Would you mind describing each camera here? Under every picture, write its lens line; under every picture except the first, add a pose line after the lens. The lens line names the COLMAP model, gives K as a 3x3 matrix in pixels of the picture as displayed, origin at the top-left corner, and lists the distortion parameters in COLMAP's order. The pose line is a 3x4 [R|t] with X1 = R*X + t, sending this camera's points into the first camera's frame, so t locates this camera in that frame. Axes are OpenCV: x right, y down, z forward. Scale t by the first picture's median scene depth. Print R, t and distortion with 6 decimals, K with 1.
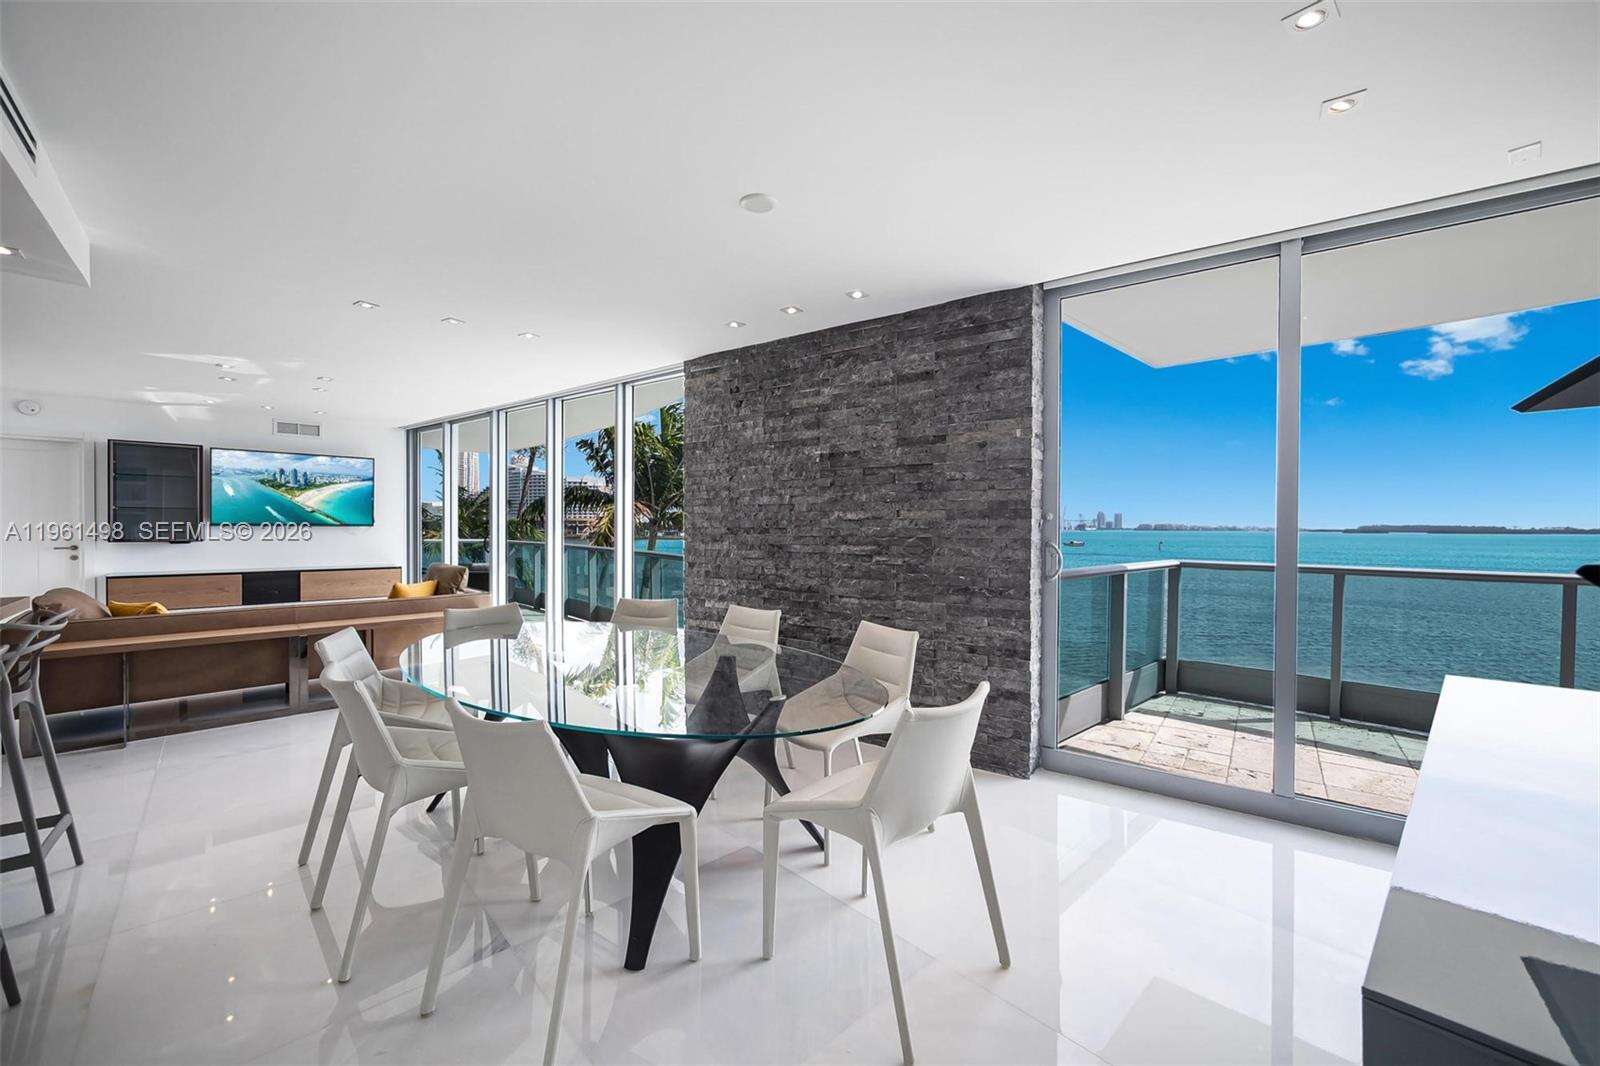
lens RADIAL K [[634.6, 0, 800.0], [0, 634.6, 533.0], [0, 0, 1]] dist [-0.009820, 0.000561]
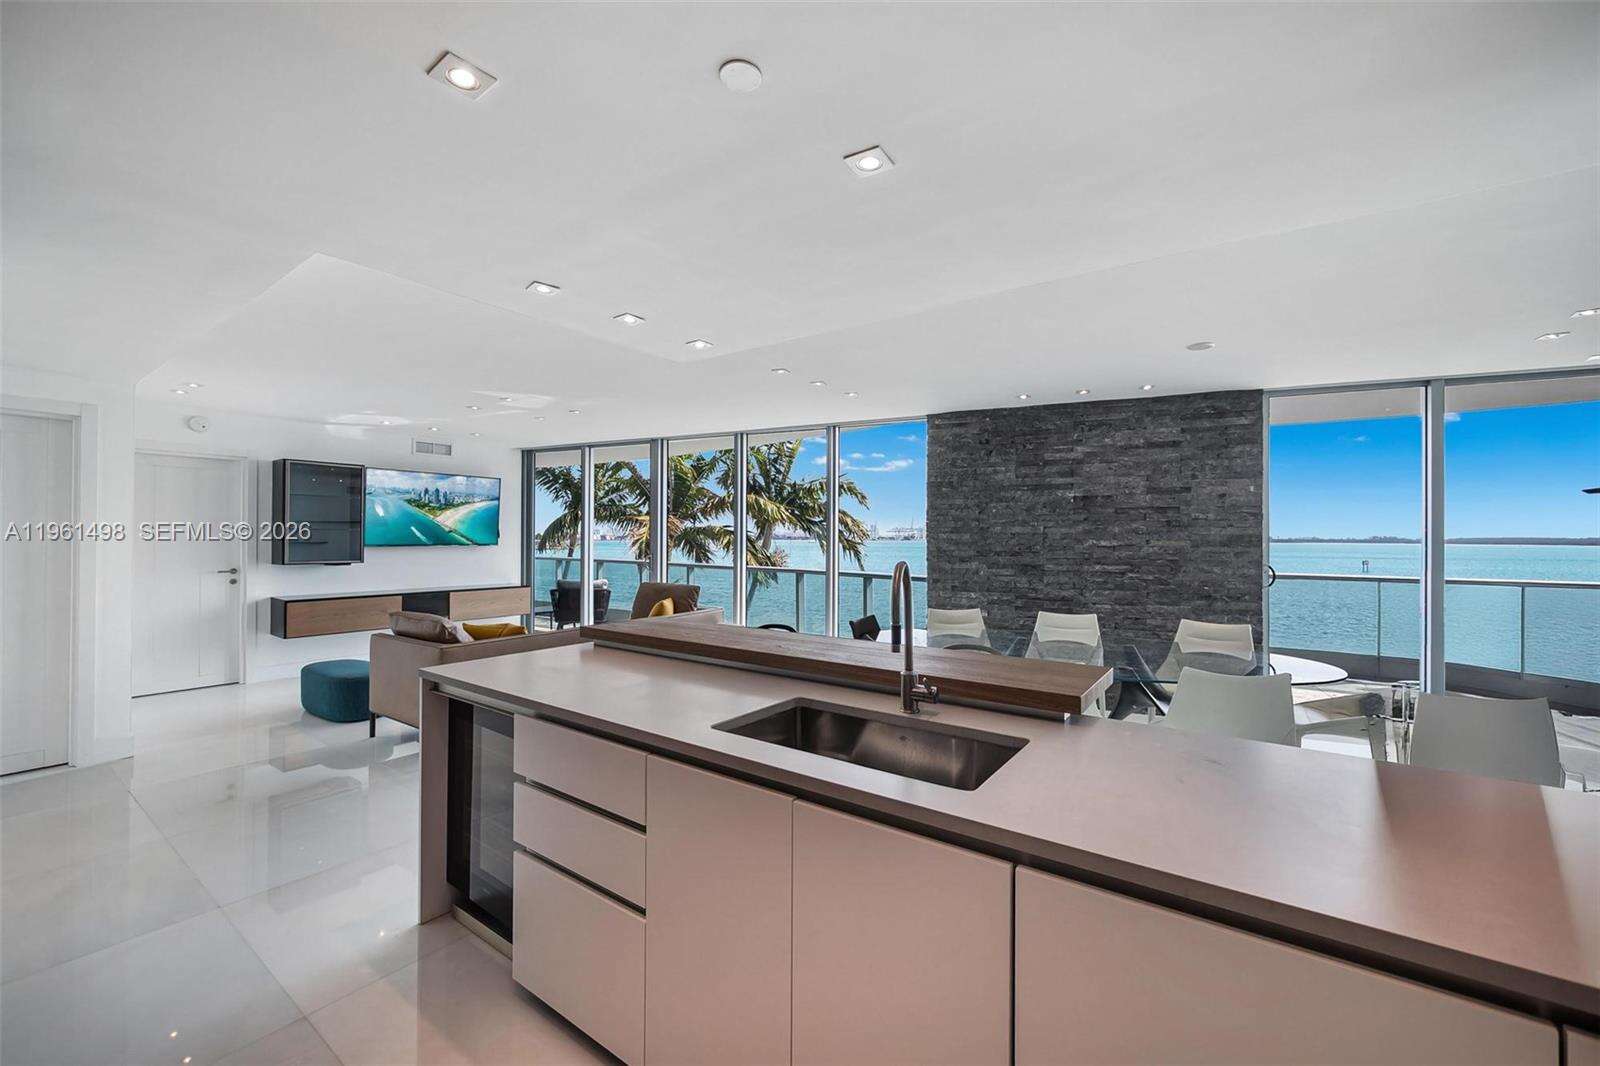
lens RADIAL K [[634.6, 0, 800.0], [0, 634.6, 533.0], [0, 0, 1]] dist [-0.009820, 0.000561]
pose [[0.979388, 0.001493, 0.201981, -0.787033], [0.001392, 0.999899, -0.014137, -0.029442], [-0.201982, 0.014127, 0.979287, -0.174664]]
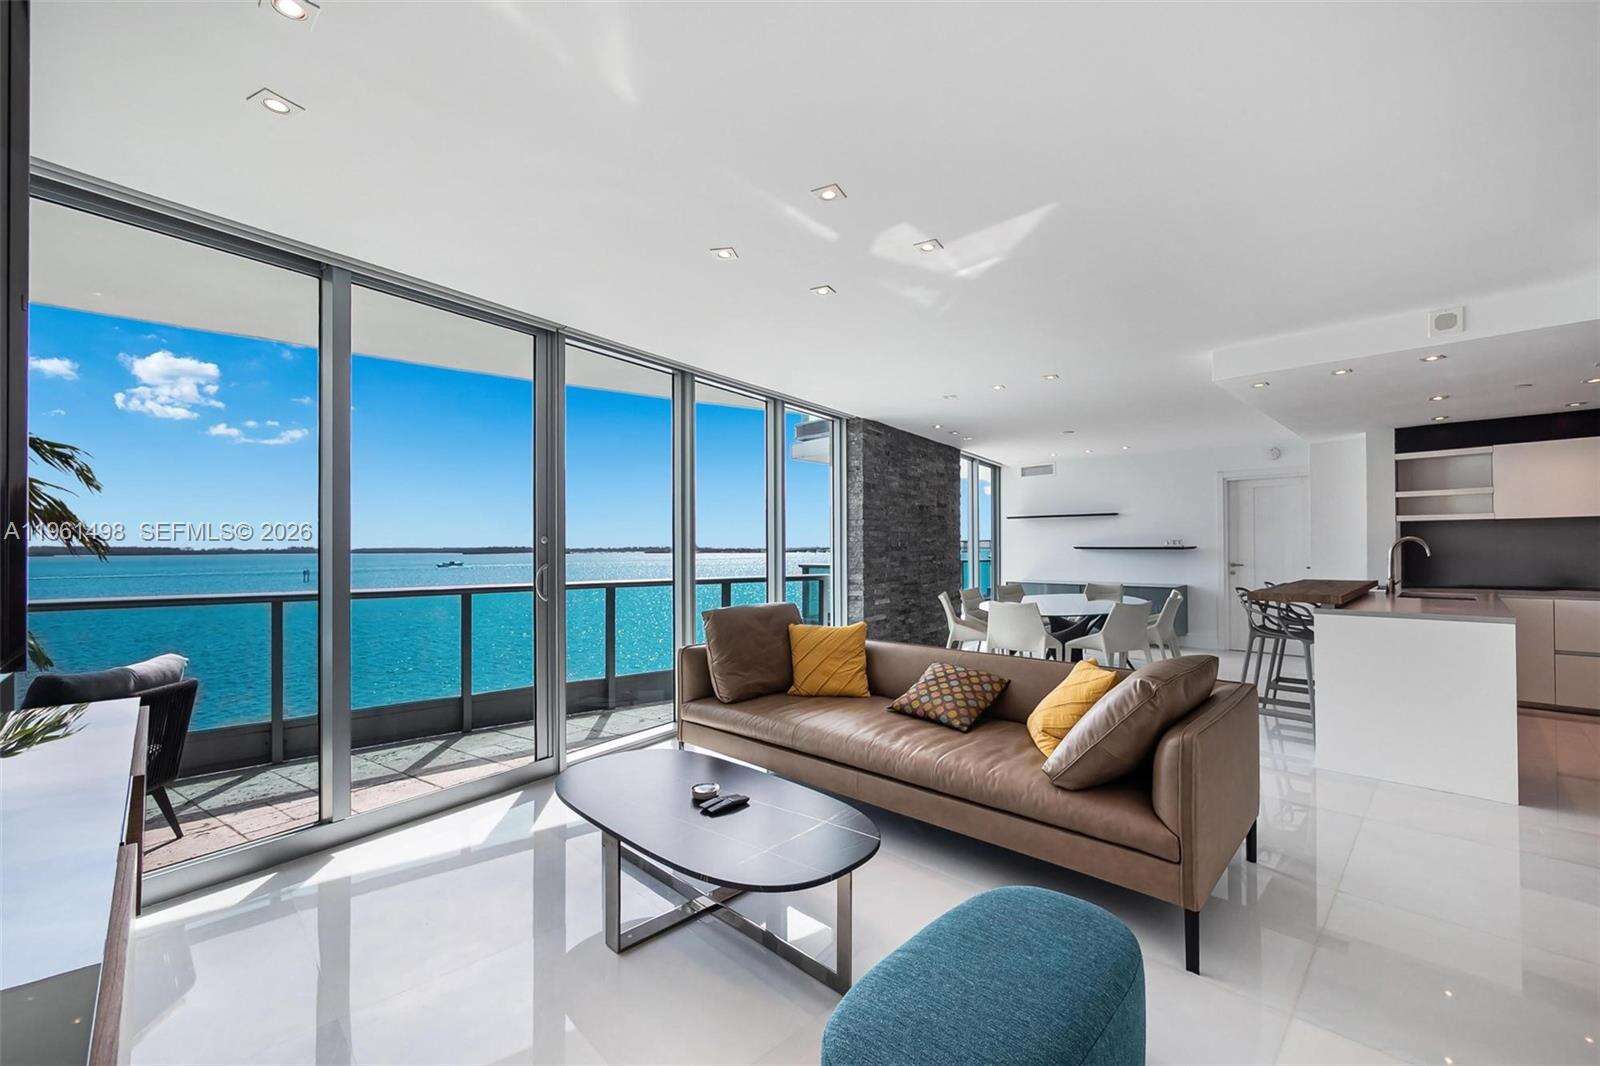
lens RADIAL K [[664.6, 0, 796.2], [0, 664.6, 532.7], [0, 0, 1]] dist [0.000253, 0.000732]
pose [[-0.027185, 0.019725, 0.999436, -1.793063], [0.013226, 0.999725, -0.019371, -0.015297], [-0.999543, 0.012692, -0.027438, 1.378560]]
